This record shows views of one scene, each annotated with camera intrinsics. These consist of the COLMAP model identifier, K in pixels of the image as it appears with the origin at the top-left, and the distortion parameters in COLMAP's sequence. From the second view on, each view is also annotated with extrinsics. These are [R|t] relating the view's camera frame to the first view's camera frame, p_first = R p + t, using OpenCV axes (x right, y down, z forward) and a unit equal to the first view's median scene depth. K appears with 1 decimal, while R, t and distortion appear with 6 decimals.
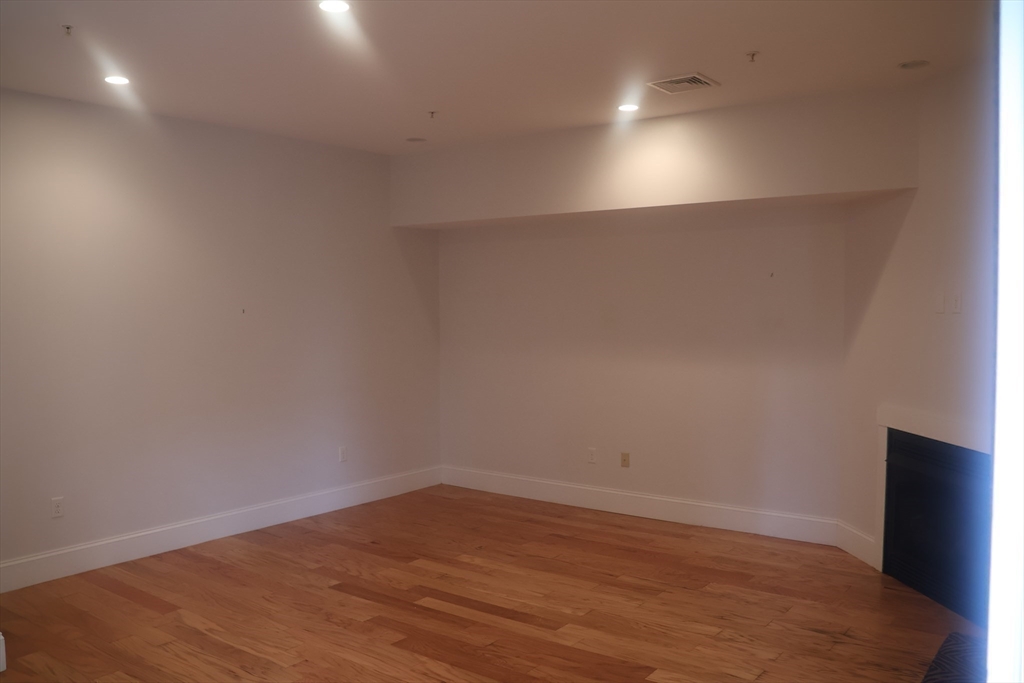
lens RADIAL K [[859.2, 0, 515.4], [0, 859.2, 340.7], [0, 0, 1]] dist [-0.148955, 0.116777]
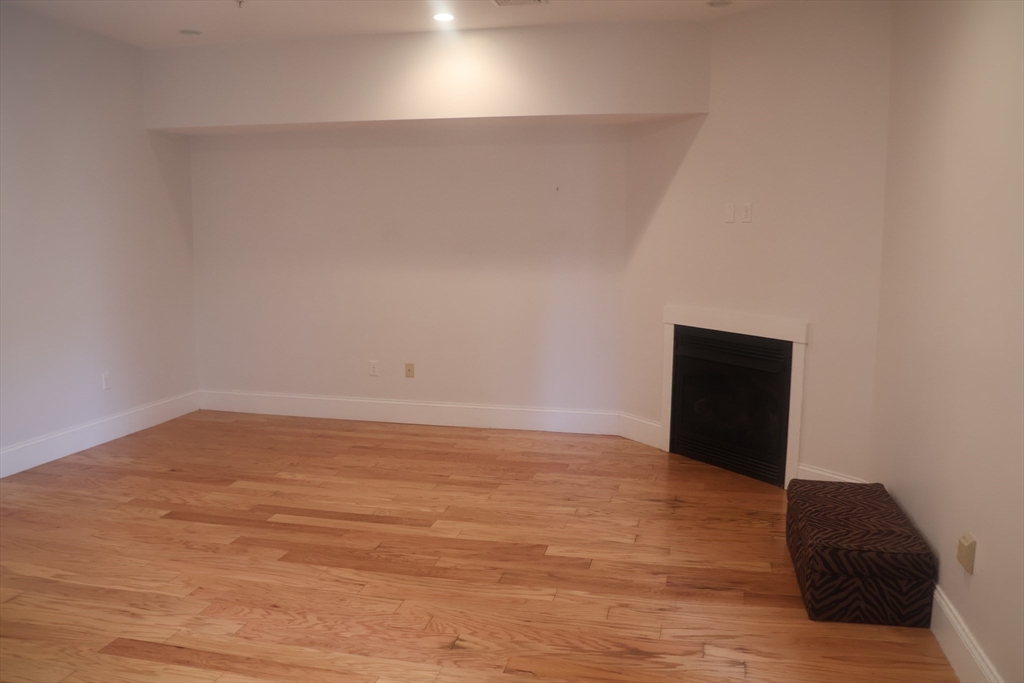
lens RADIAL K [[859.2, 0, 540.8], [0, 859.2, 332.6], [0, 0, 1]] dist [-0.148955, 0.116777]
pose [[0.907414, -0.037071, 0.418599, -0.221783], [0.005968, 0.997138, 0.075369, 0.027616], [-0.420195, -0.065893, 0.905038, 0.024509]]
